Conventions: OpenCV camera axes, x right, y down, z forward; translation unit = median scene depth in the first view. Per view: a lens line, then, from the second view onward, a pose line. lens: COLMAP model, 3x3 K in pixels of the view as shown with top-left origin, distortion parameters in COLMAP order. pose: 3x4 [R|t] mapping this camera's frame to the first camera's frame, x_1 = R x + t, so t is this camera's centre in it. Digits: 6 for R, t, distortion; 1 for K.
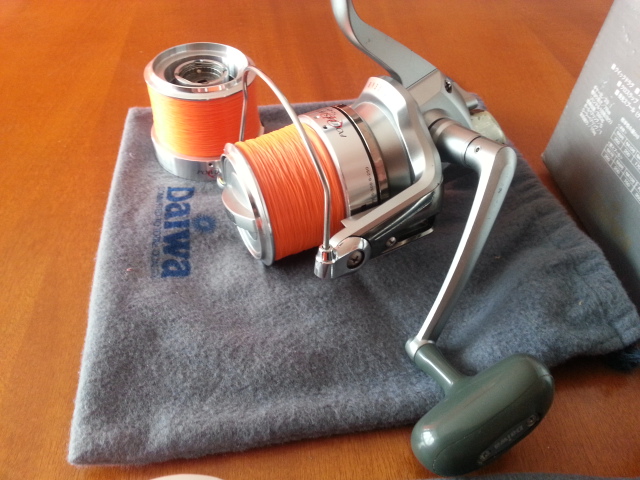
lens RADIAL K [[523.3, 0, 320.0], [0, 523.3, 240.0], [0, 0, 1]] dist [0.000279, -0.001788]
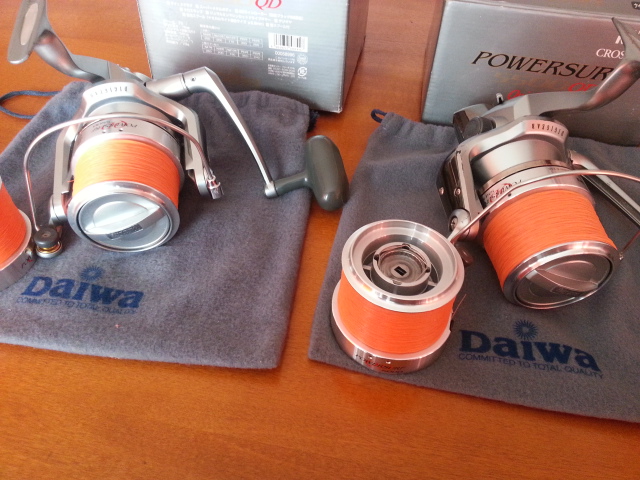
lens RADIAL K [[523.3, 0, 320.0], [0, 523.3, 240.0], [0, 0, 1]] dist [0.000279, -0.001788]
pose [[0.291430, -0.715889, 0.634485, -0.768430], [0.670111, 0.626119, 0.398656, -0.204346], [-0.682657, 0.308995, 0.662195, -0.105213]]
